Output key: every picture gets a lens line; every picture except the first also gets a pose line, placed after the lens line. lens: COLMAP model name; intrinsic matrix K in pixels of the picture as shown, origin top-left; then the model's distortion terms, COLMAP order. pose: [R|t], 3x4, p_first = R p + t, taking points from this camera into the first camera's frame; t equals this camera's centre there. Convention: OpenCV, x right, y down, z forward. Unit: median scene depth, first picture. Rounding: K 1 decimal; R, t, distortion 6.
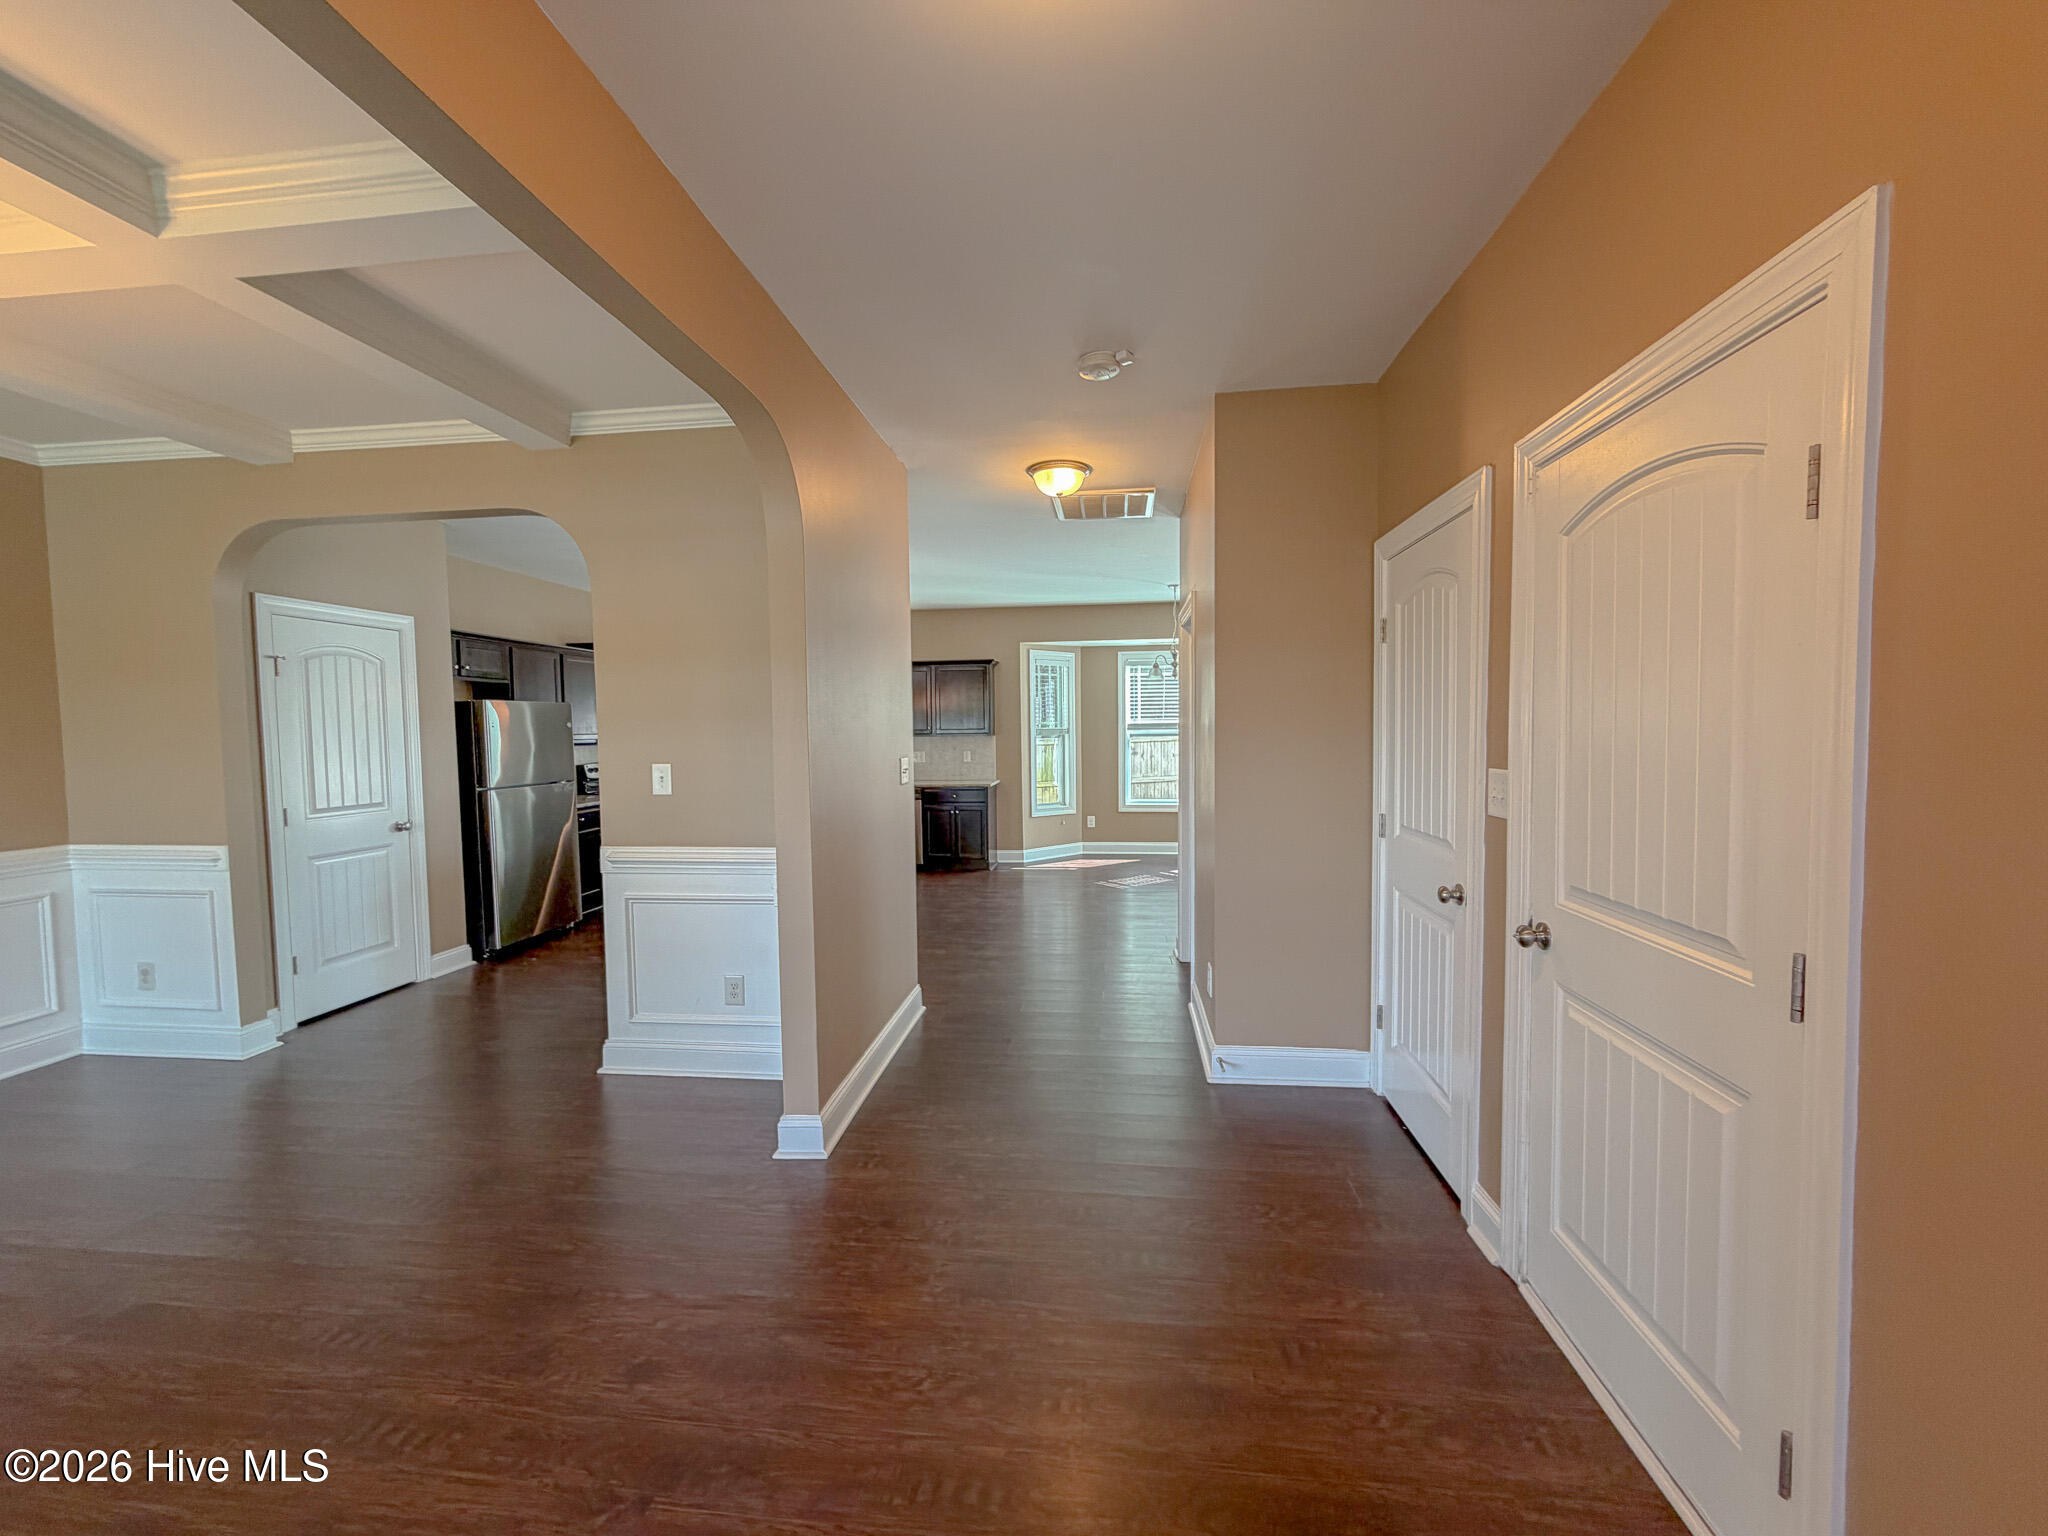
lens RADIAL K [[818.9, 0, 1021.0], [0, 818.9, 771.0], [0, 0, 1]] dist [-0.000269, -0.000196]
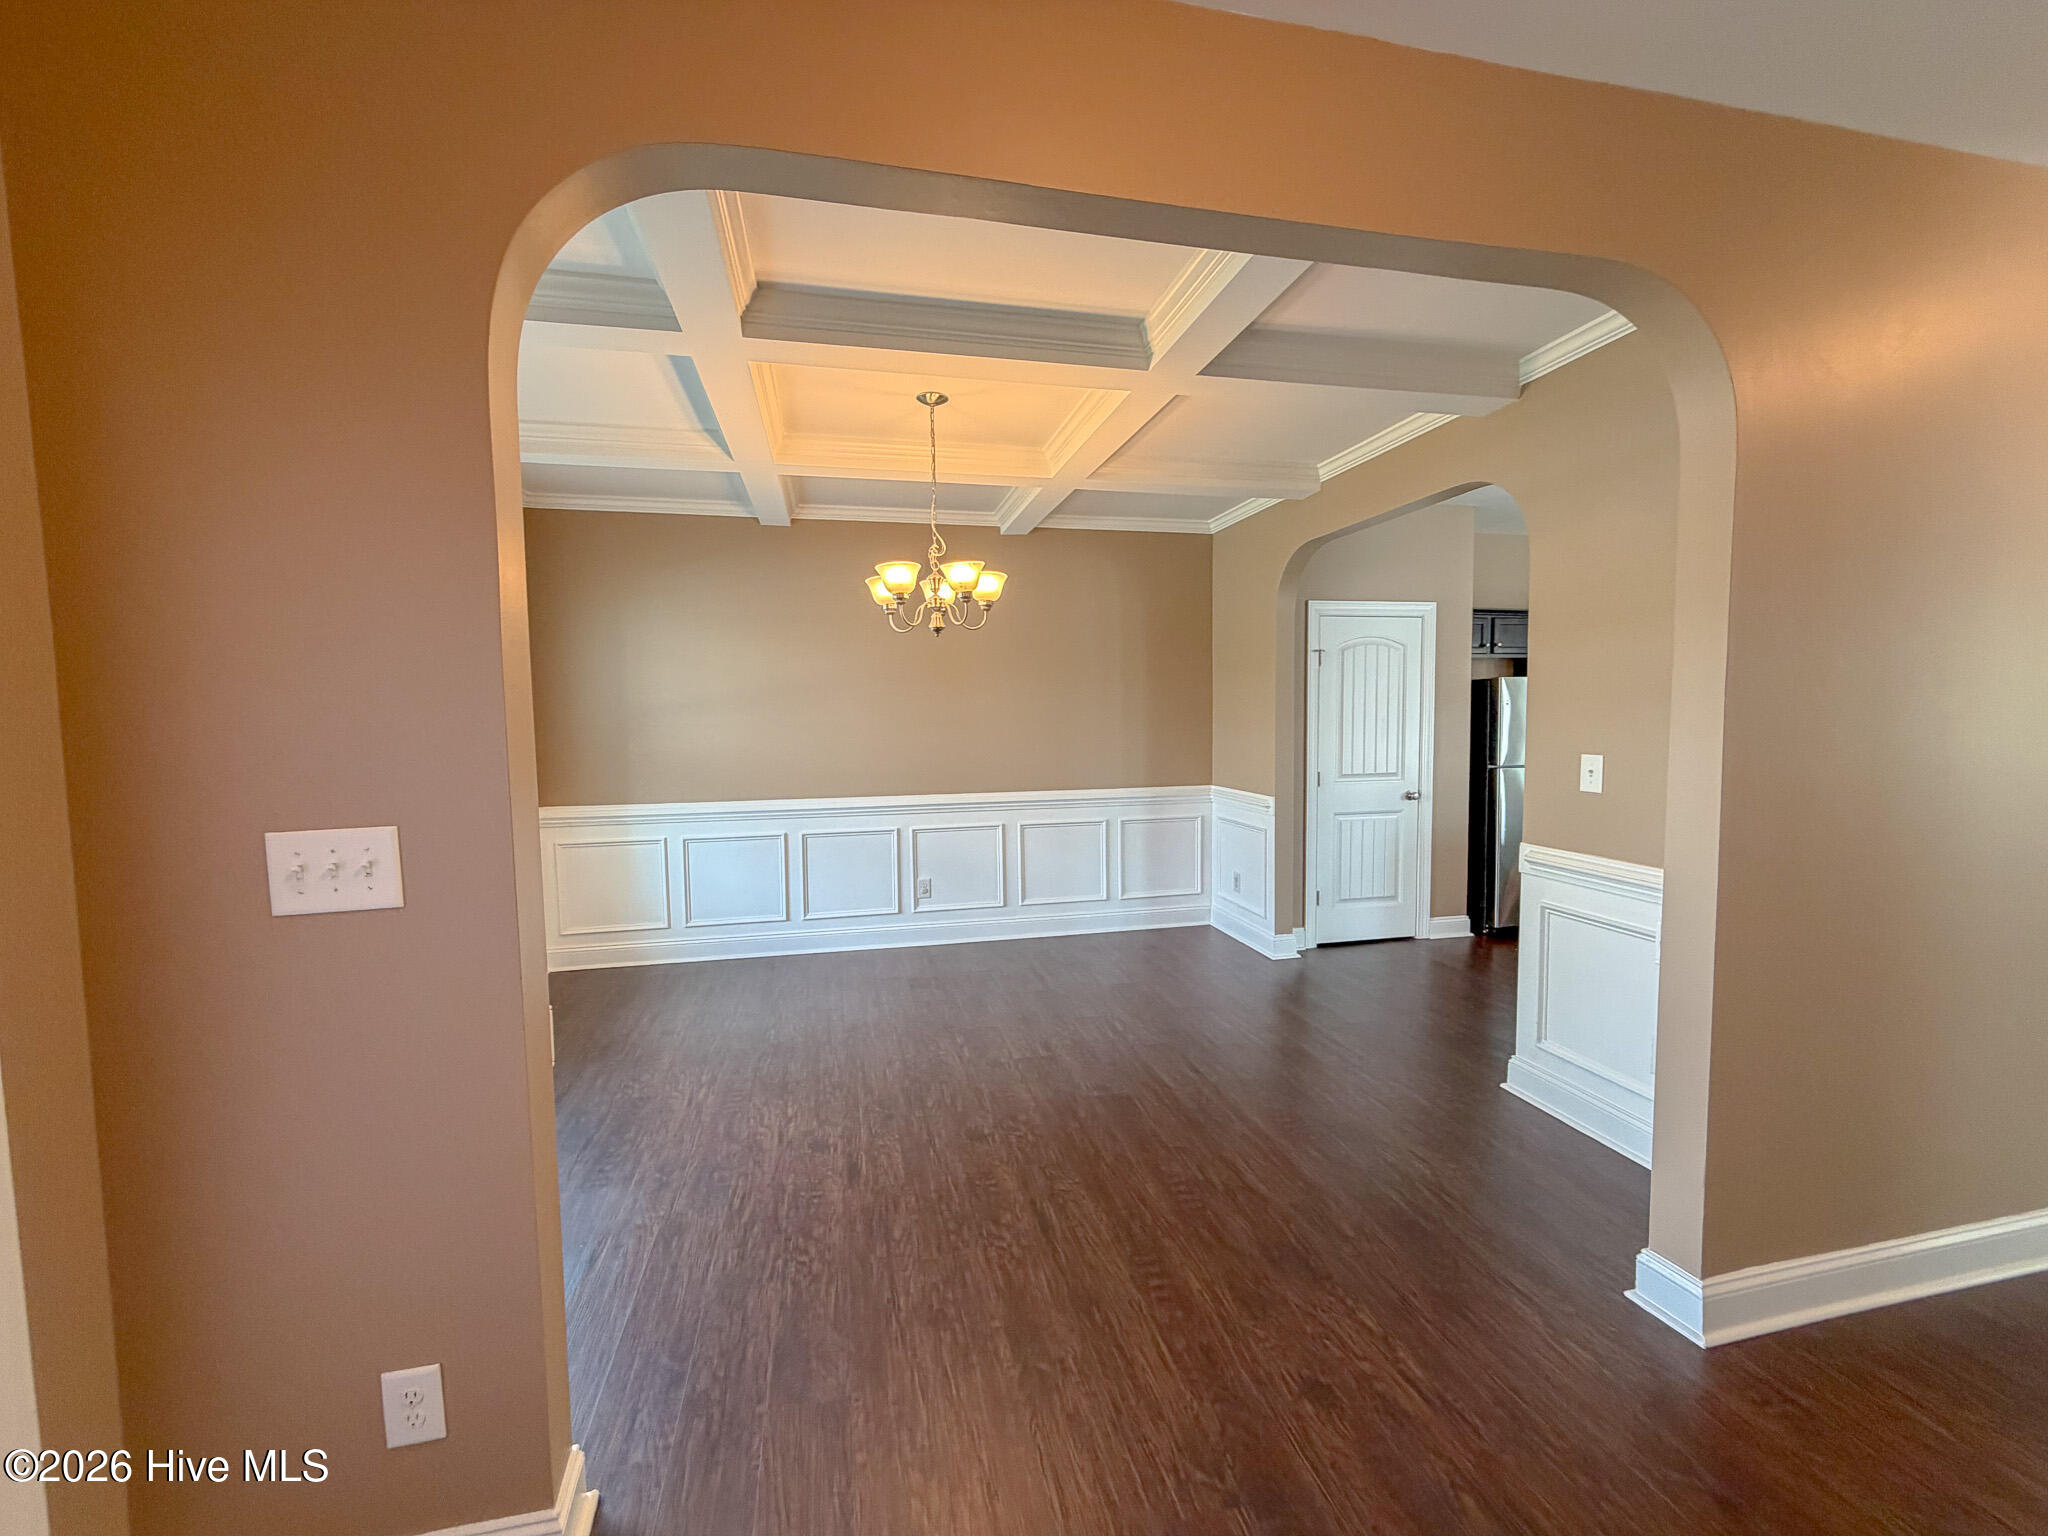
lens RADIAL K [[818.9, 0, 1012.9], [0, 818.9, 768.1], [0, 0, 1]] dist [-0.000269, -0.000196]
pose [[0.322234, 0.072626, -0.943870, 0.130052], [-0.040427, 0.997199, 0.062928, -0.020229], [0.945796, 0.017880, 0.324268, 0.158077]]
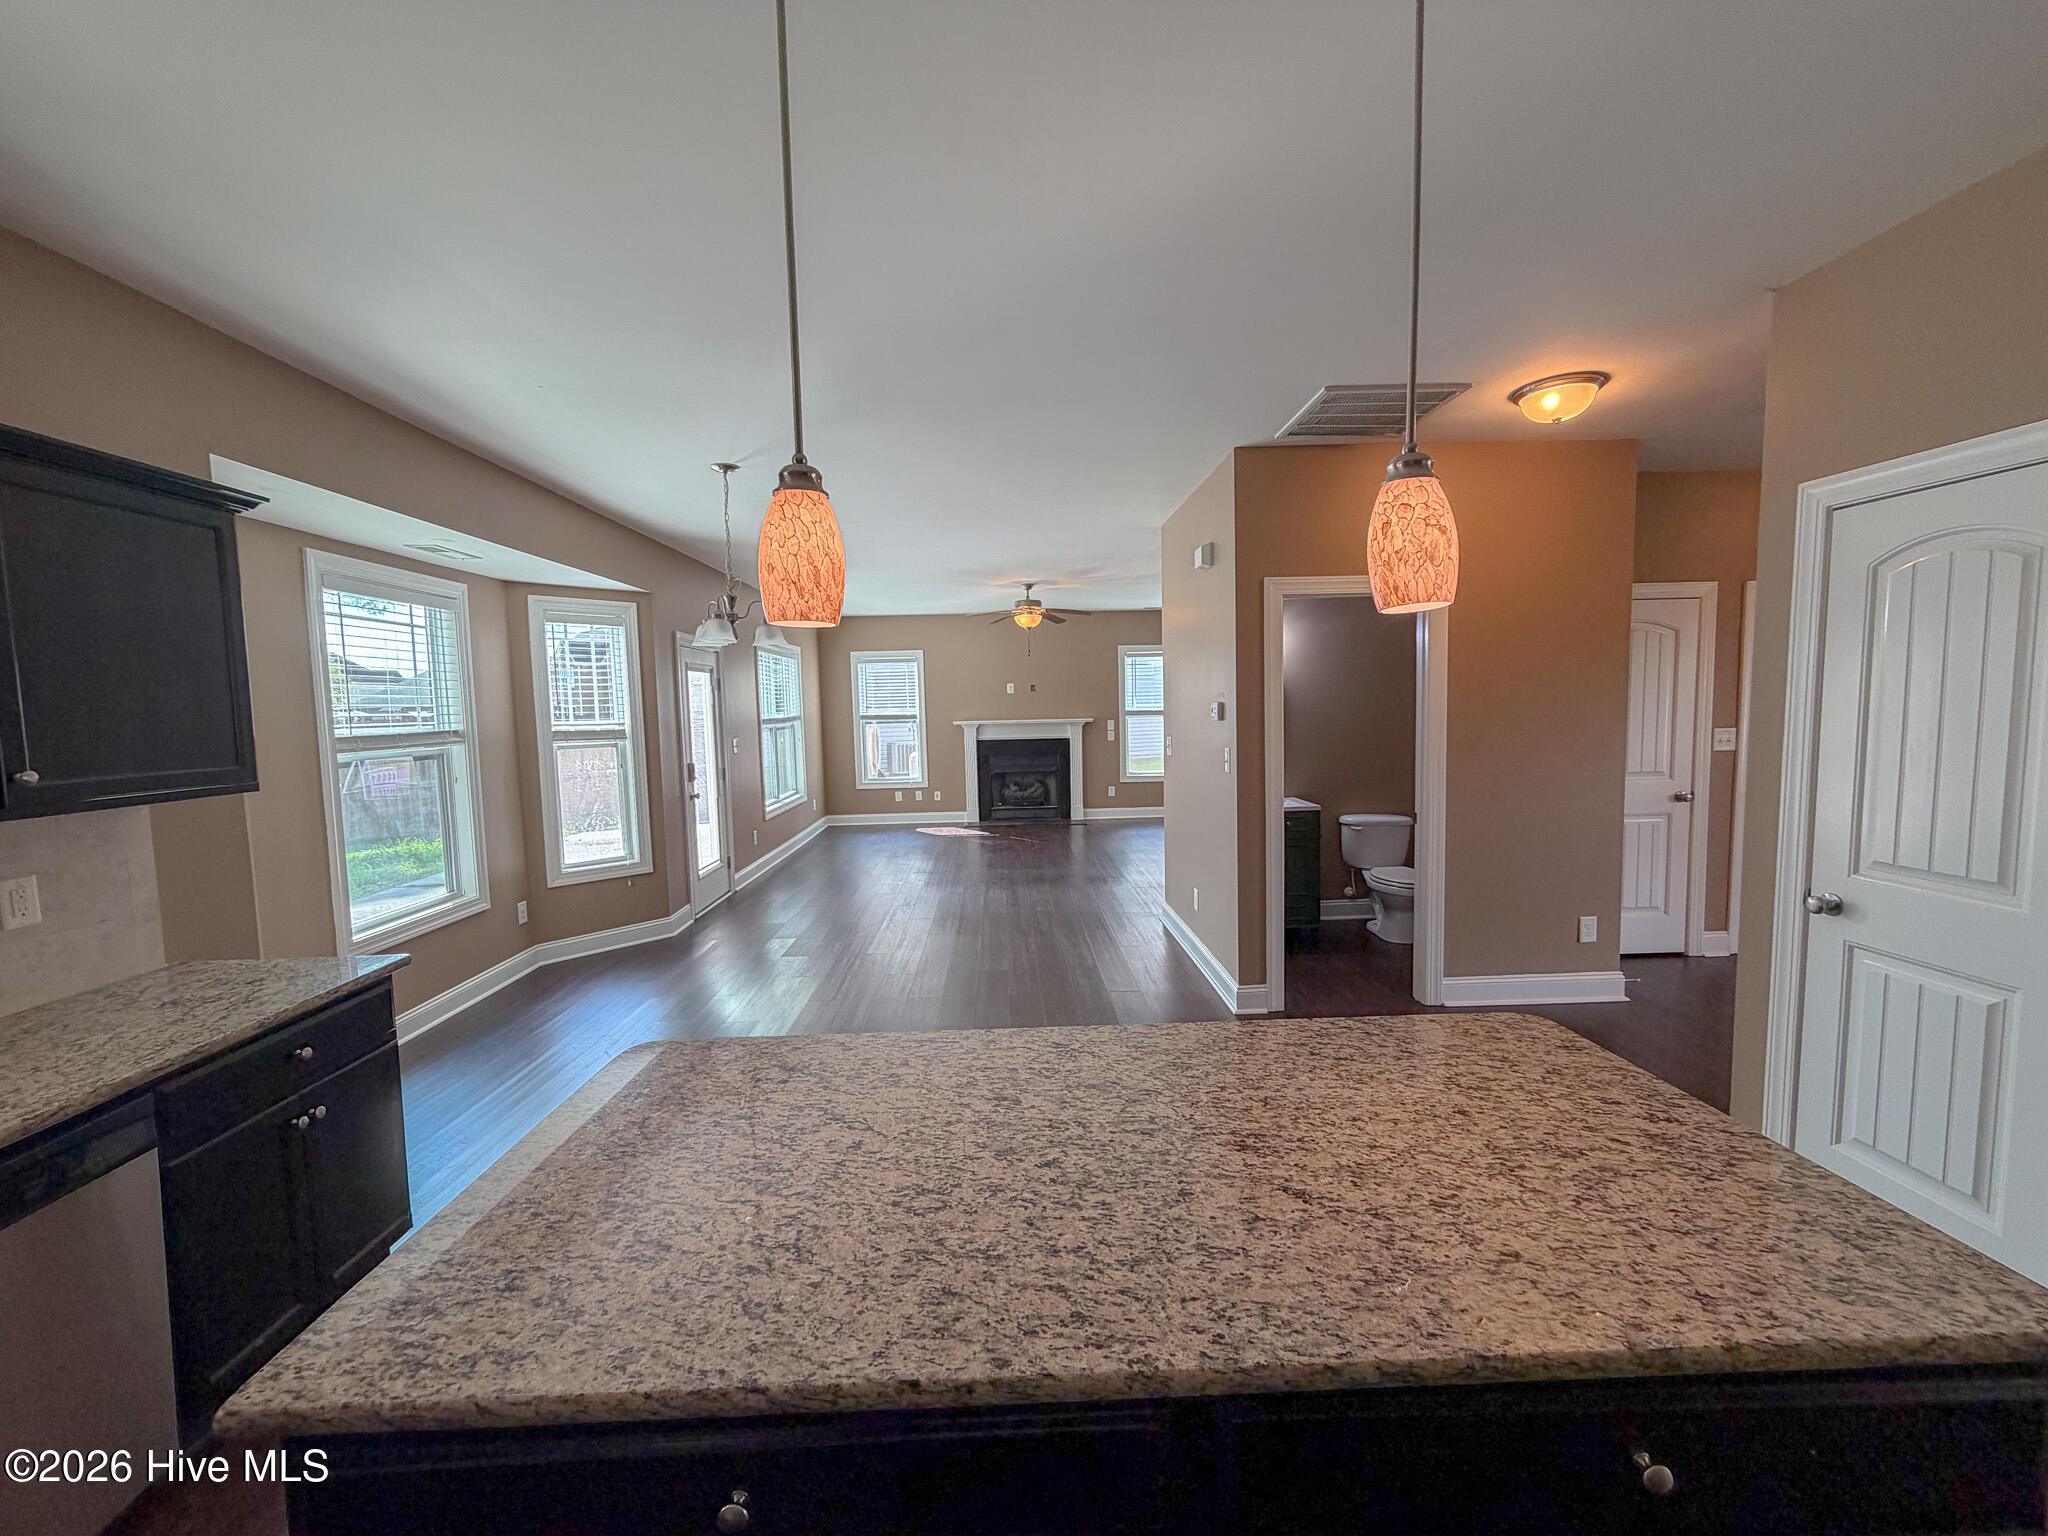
lens RADIAL K [[818.9, 0, 1017.3], [0, 818.9, 770.0], [0, 0, 1]] dist [-0.000269, -0.000196]
pose [[-0.142054, -0.064114, 0.987780, -0.708326], [0.079801, 0.993910, 0.075988, -0.108720], [-0.986637, 0.089620, -0.136073, 1.715644]]
